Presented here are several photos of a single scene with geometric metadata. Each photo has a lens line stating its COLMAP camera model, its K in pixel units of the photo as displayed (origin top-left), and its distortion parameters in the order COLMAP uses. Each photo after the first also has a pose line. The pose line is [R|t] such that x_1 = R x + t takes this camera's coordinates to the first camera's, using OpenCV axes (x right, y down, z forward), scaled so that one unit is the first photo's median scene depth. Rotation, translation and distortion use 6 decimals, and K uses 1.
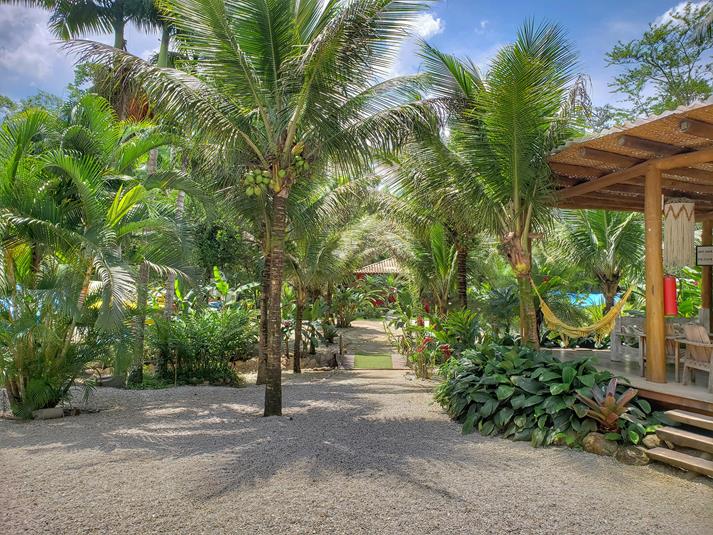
lens RADIAL K [[575.1, 0, 367.5], [0, 575.1, 266.3], [0, 0, 1]] dist [-0.013100, 0.053632]
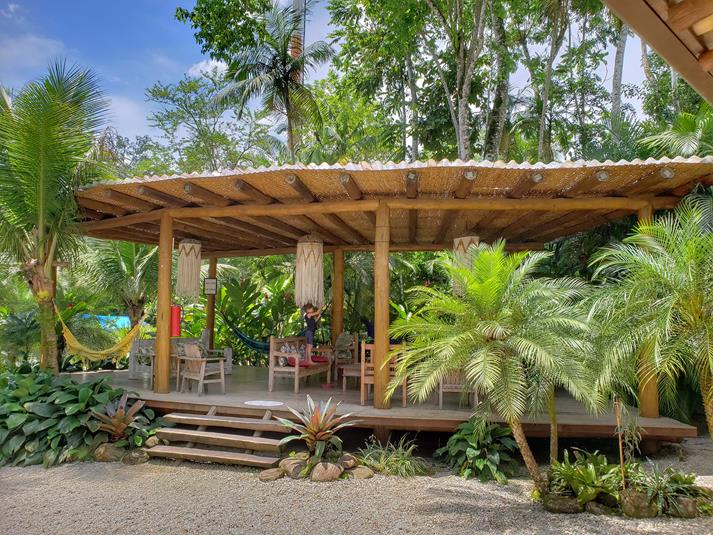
lens RADIAL K [[575.1, 0, 367.5], [0, 575.1, 266.3], [0, 0, 1]] dist [-0.013100, 0.053632]
pose [[0.721596, 0.047117, 0.690709, -0.027024], [-0.022232, 0.998744, -0.044903, -0.016808], [-0.691958, 0.017046, 0.721737, -0.147763]]
